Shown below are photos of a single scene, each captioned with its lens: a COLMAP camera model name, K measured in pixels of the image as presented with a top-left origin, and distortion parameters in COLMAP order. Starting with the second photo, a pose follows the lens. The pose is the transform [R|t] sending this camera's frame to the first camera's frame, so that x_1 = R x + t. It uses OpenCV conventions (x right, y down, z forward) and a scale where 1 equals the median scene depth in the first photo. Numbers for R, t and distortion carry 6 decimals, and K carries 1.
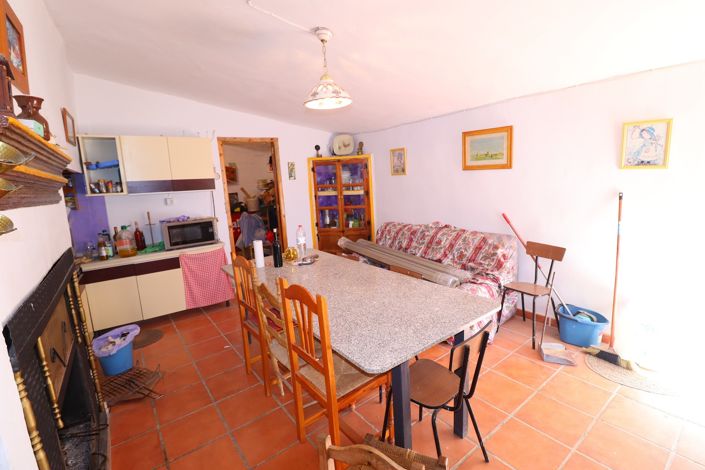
lens RADIAL K [[332.2, 0, 354.1], [0, 332.2, 231.7], [0, 0, 1]] dist [-0.004157, -0.002350]
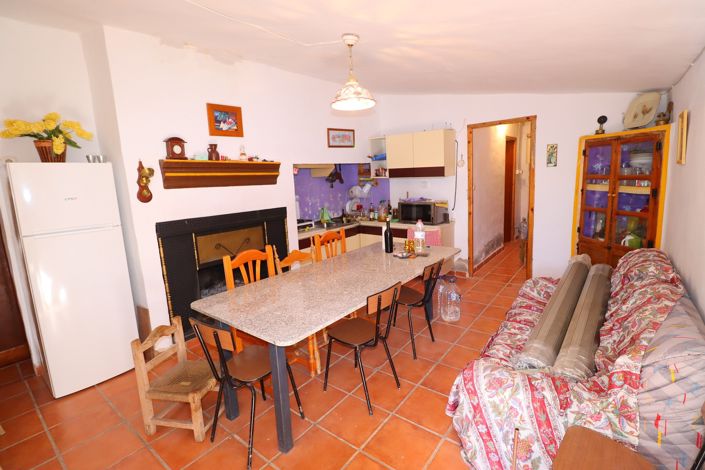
lens RADIAL K [[332.2, 0, 352.4], [0, 332.2, 235.2], [0, 0, 1]] dist [-0.004157, -0.002350]
pose [[0.257288, 0.213614, -0.942429, 0.454696], [-0.128807, 0.974140, 0.185636, -0.082748], [0.957712, 0.073630, 0.278150, 0.341114]]
